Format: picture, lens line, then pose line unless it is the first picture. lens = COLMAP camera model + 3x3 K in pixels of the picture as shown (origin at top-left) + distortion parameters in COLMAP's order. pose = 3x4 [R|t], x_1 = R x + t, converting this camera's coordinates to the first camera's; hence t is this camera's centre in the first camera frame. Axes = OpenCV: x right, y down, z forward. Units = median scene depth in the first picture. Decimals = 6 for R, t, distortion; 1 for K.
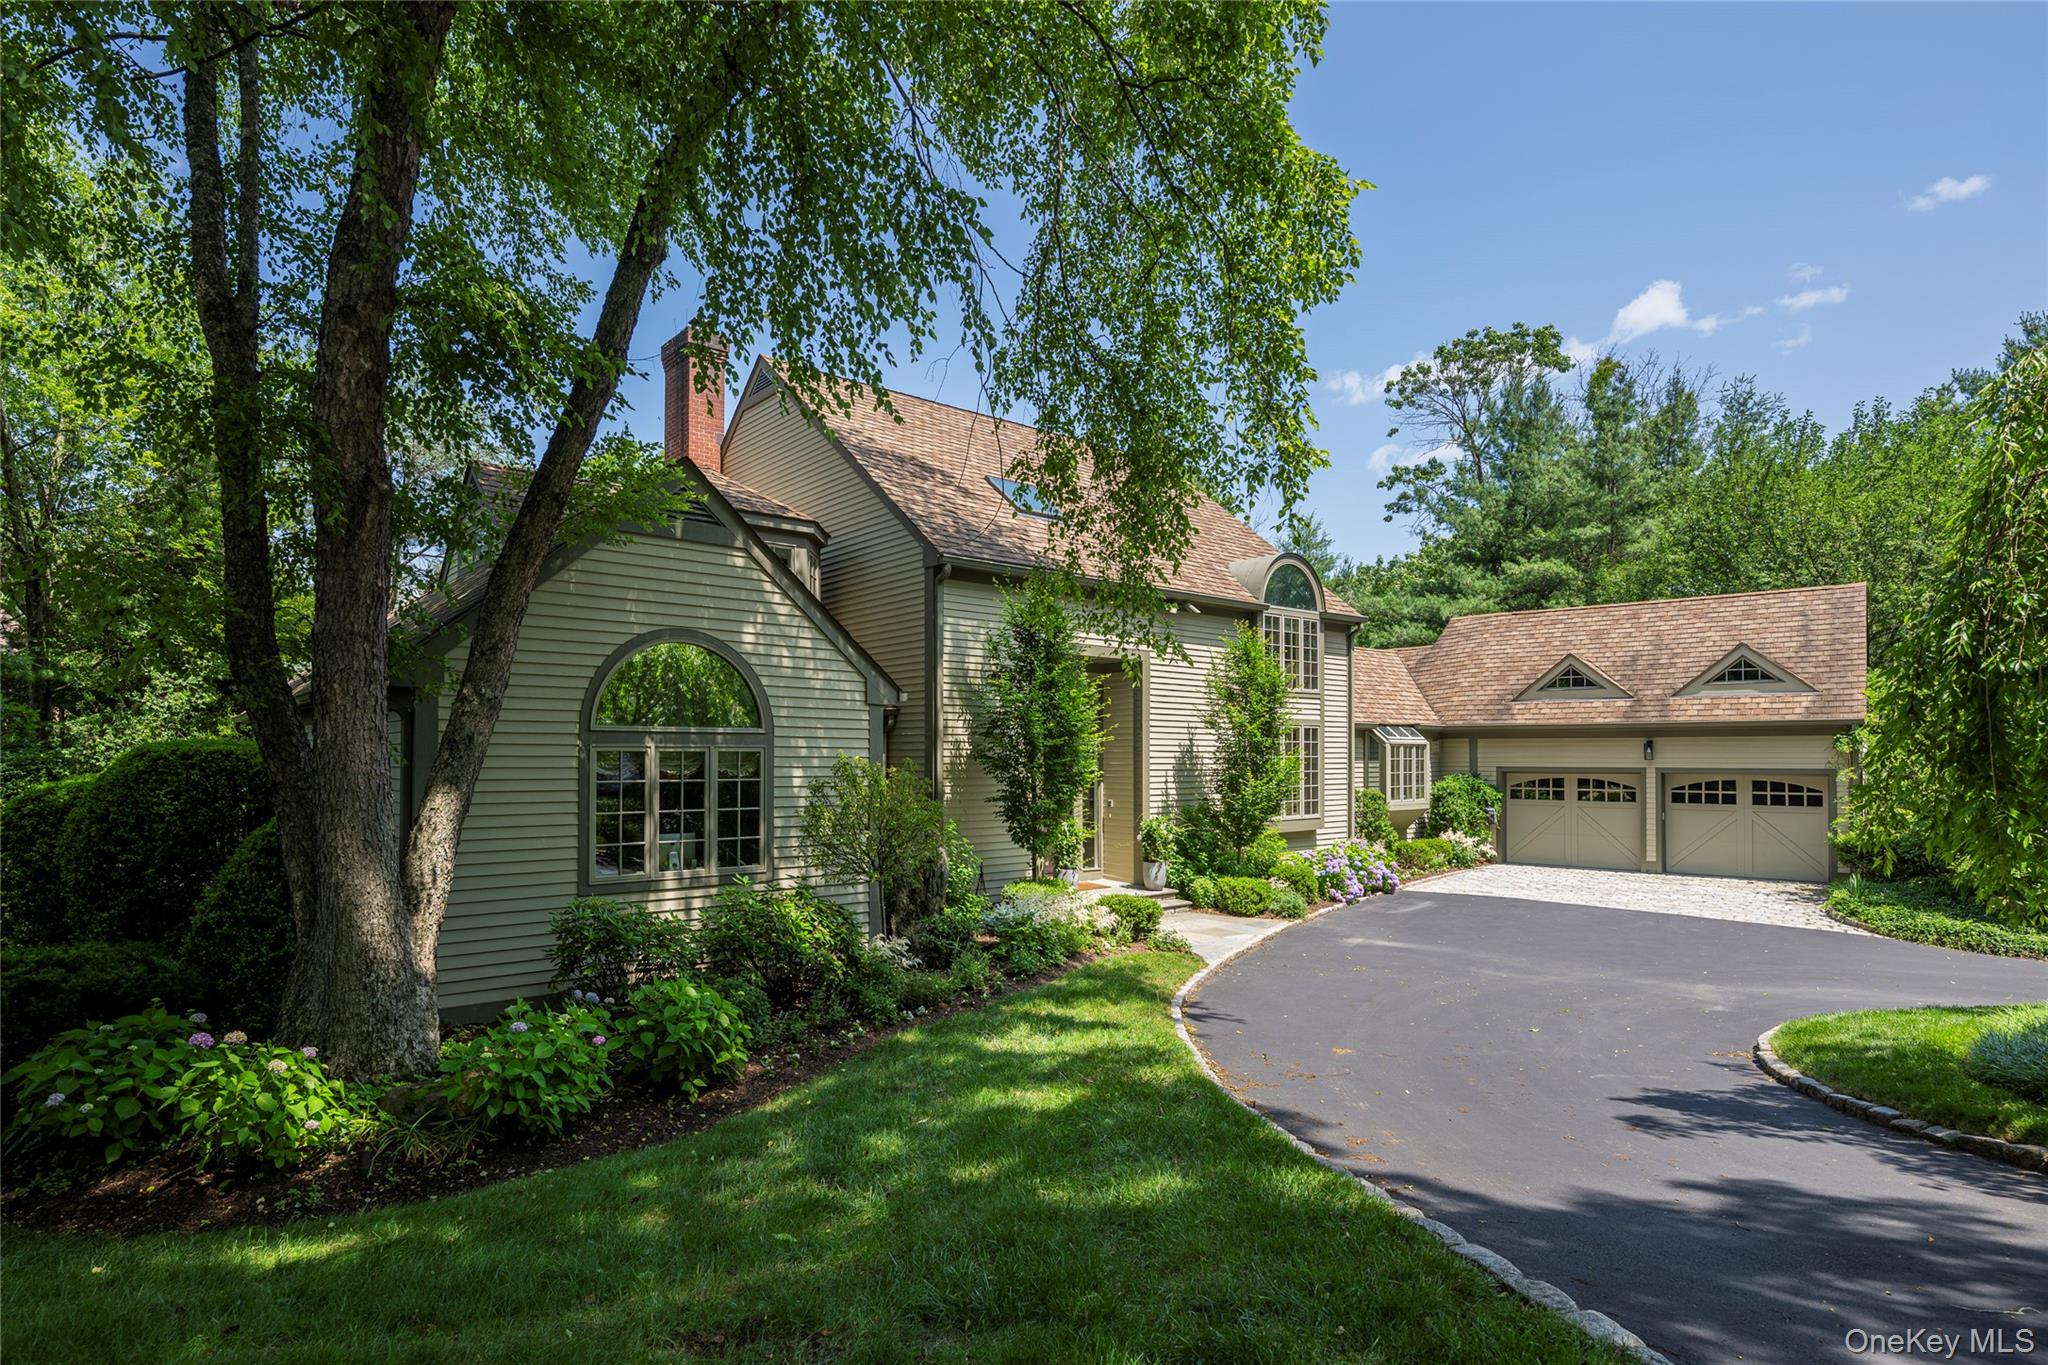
lens RADIAL K [[1163.7, 0, 1024.0], [0, 1163.7, 682.5], [0, 0, 1]] dist [0.012784, 0.000206]
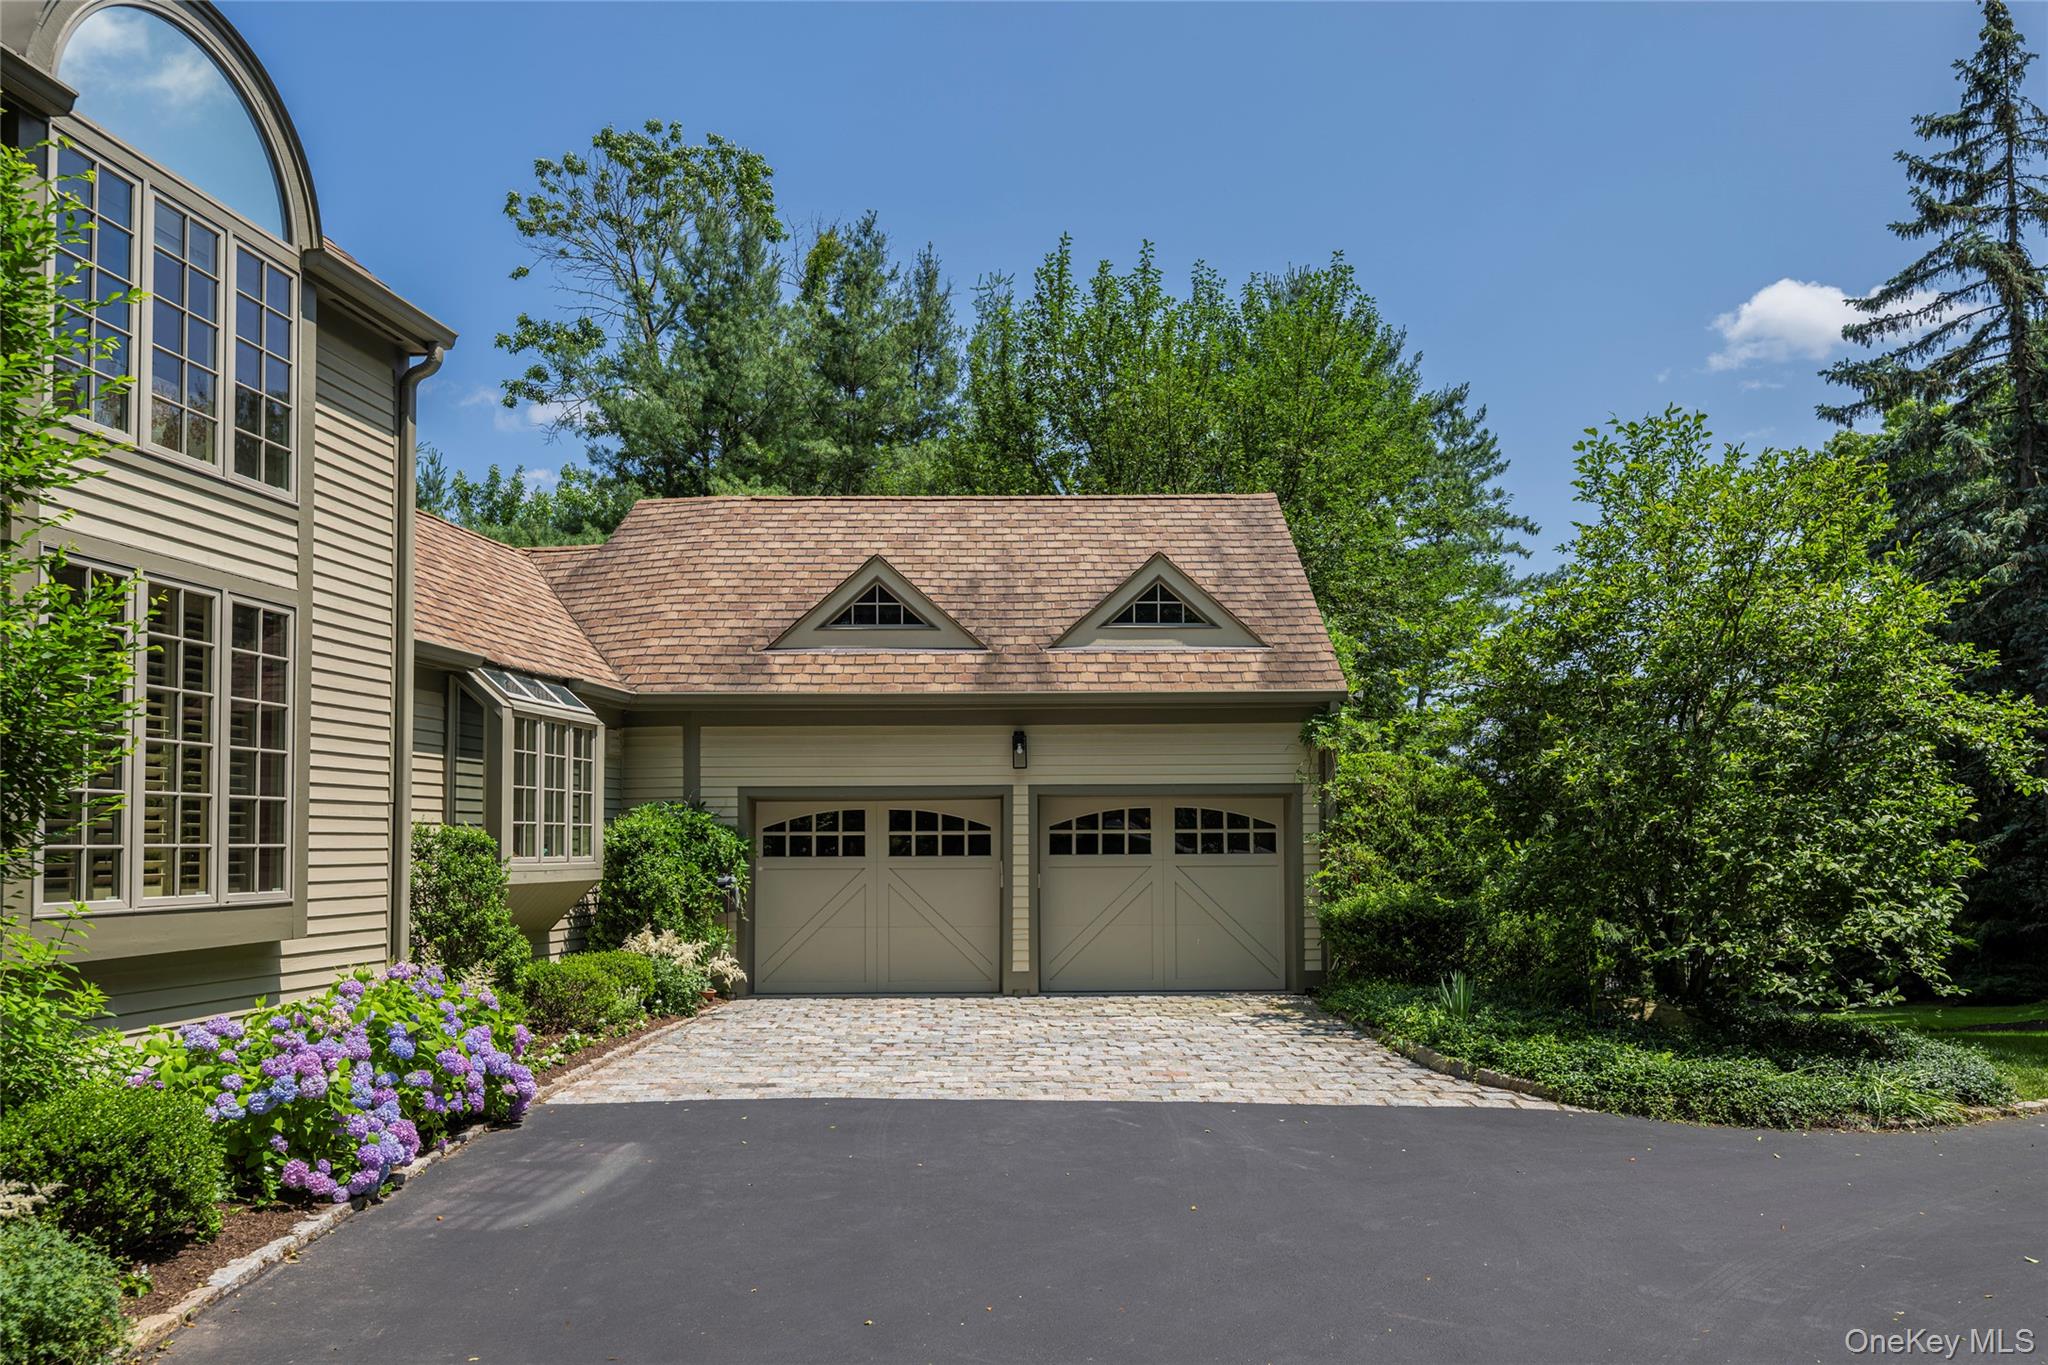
lens RADIAL K [[1974.9, 0, 1024.0], [0, 1974.9, 682.5], [0, 0, 1]] dist [0.002874, -0.000555]
pose [[0.847533, 0.015655, 0.530511, 0.095762], [-0.012025, 0.999875, -0.010295, 0.041438], [-0.530606, 0.002346, 0.847615, 0.307983]]
